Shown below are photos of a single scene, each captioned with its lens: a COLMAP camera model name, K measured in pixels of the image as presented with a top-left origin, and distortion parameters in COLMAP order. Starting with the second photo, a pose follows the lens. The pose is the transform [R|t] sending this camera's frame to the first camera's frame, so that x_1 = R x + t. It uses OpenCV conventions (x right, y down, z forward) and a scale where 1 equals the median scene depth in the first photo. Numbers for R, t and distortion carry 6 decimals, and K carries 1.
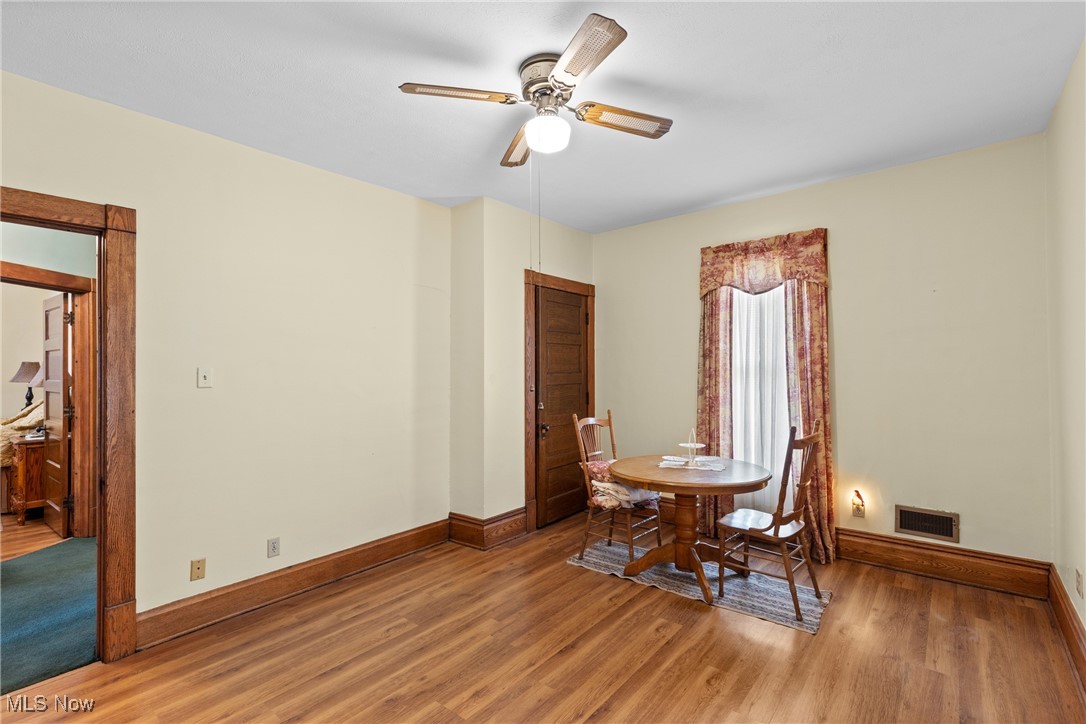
lens RADIAL K [[487.6, 0, 543.5], [0, 487.6, 368.1], [0, 0, 1]] dist [0.009044, -0.000329]
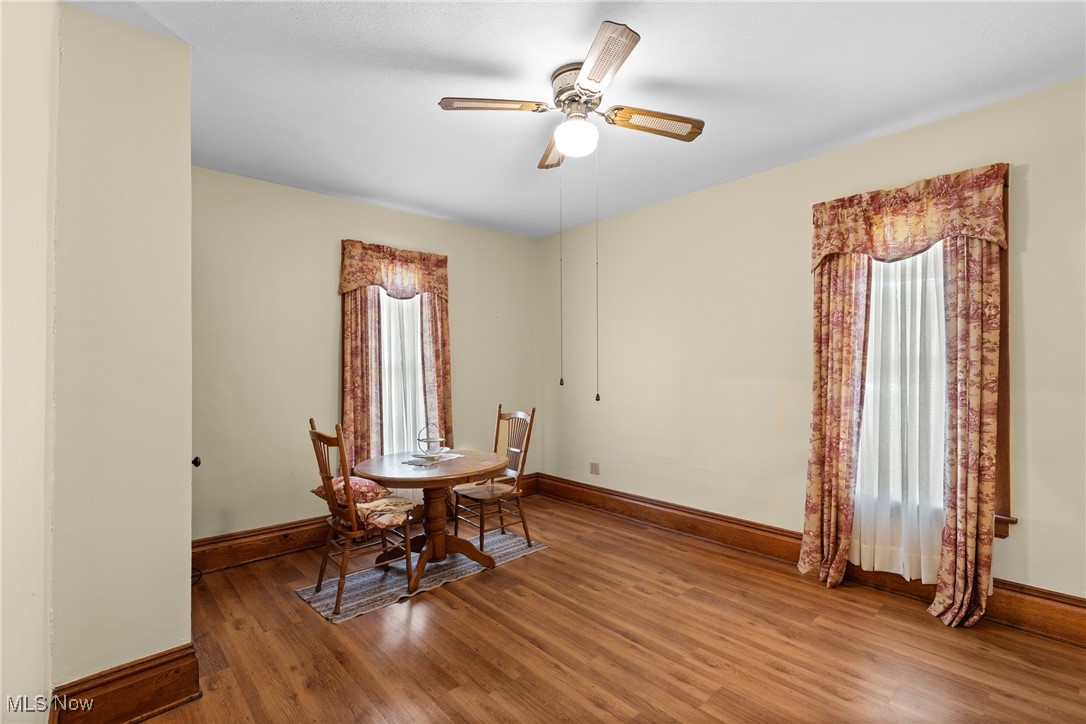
lens RADIAL K [[487.6, 0, 543.5], [0, 487.6, 368.1], [0, 0, 1]] dist [0.009044, -0.000329]
pose [[0.156292, 0.007173, 0.987685, -0.624684], [0.005292, 0.999953, -0.008100, 0.014346], [-0.987697, 0.006493, 0.156247, 0.549770]]
